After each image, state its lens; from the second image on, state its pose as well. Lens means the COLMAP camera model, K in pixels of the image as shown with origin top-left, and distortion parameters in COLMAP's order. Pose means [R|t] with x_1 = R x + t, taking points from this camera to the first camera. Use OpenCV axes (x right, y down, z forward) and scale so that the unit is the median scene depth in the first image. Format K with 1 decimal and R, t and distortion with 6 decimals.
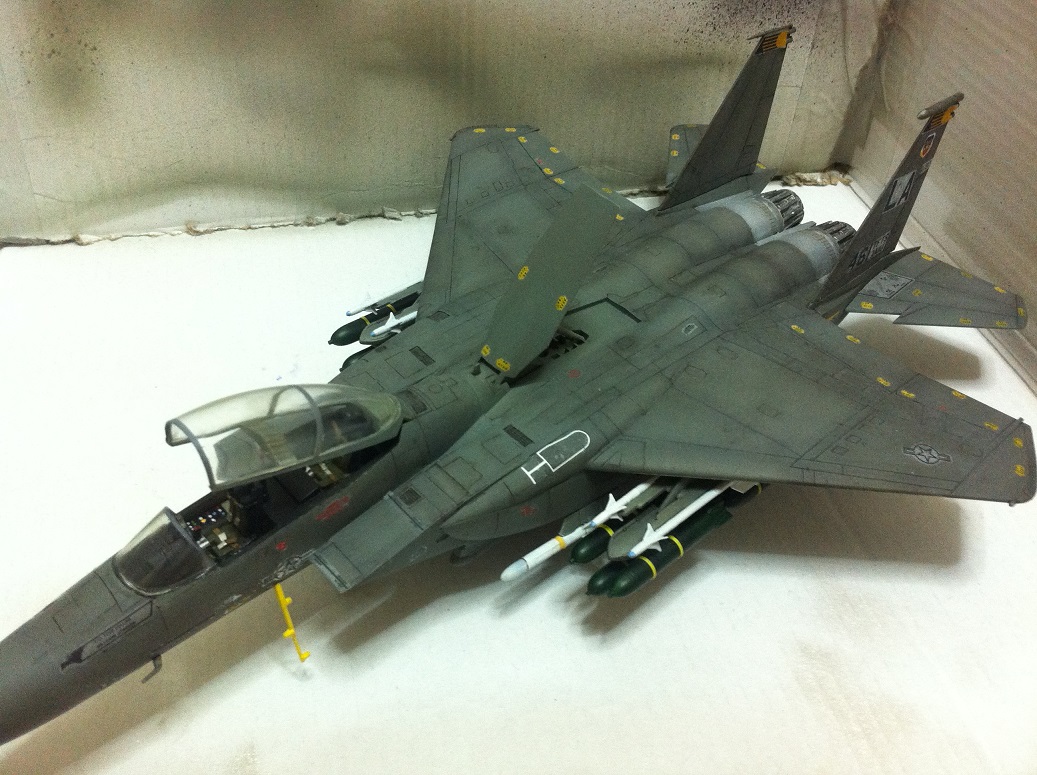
lens RADIAL K [[1000.3, 0, 515.3], [0, 1000.3, 359.4], [0, 0, 1]] dist [0.092569, -0.362240]
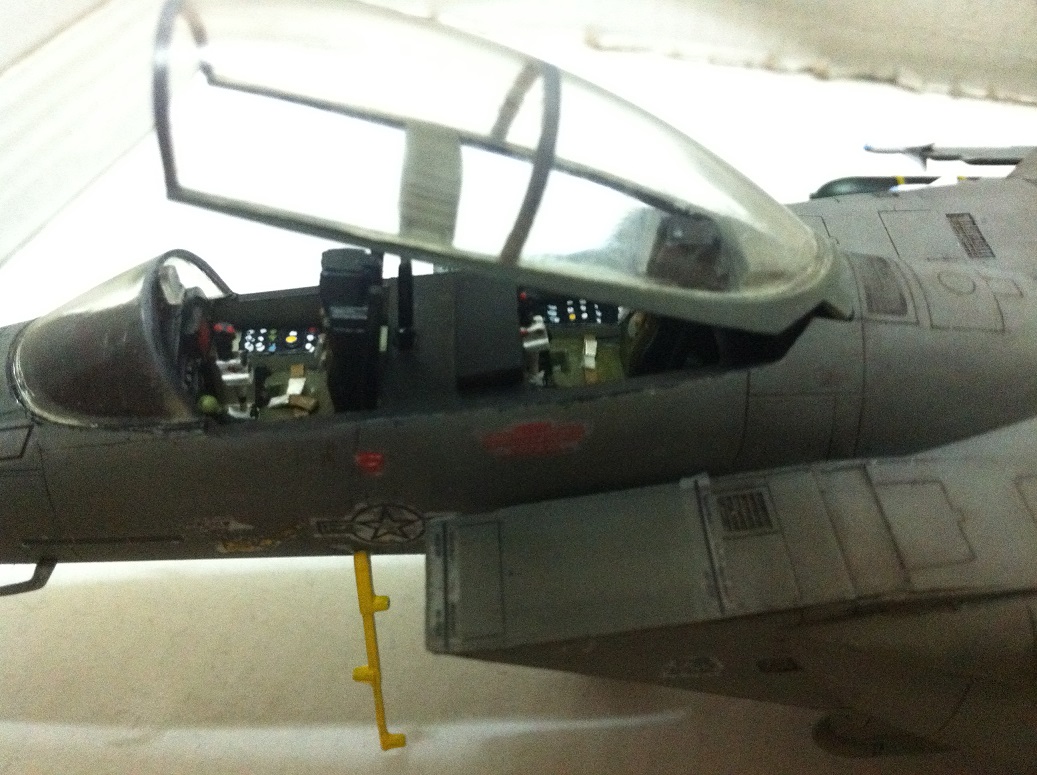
lens RADIAL K [[1036.9, 0, 521.8], [0, 1036.9, 369.0], [0, 0, 1]] dist [0.094649, -0.396805]
pose [[0.767774, 0.379623, -0.516148, 0.003756], [-0.390331, 0.915959, 0.093061, 0.081738], [0.508099, 0.130019, 0.851429, 0.599528]]
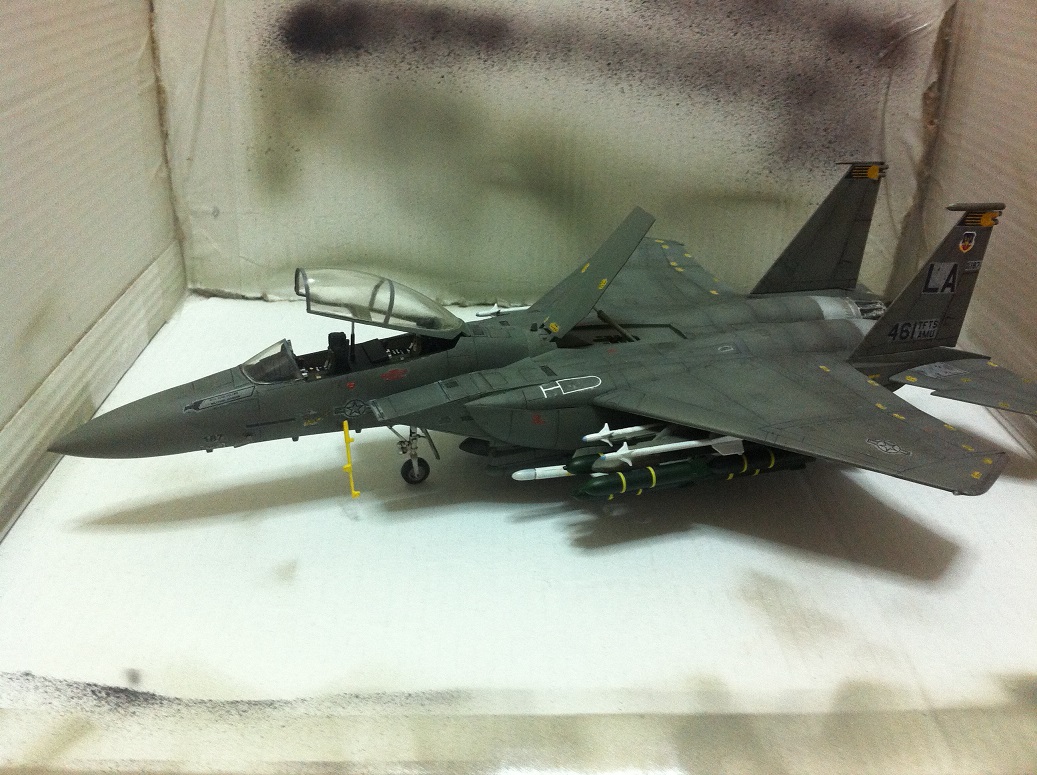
lens RADIAL K [[1000.3, 0, 515.3], [0, 1000.3, 359.4], [0, 0, 1]] dist [0.092569, -0.362240]
pose [[0.930711, 0.130874, -0.341540, 0.402971], [-0.228781, 0.936872, -0.264441, 0.412698], [0.285371, 0.324256, 0.901899, -0.192860]]
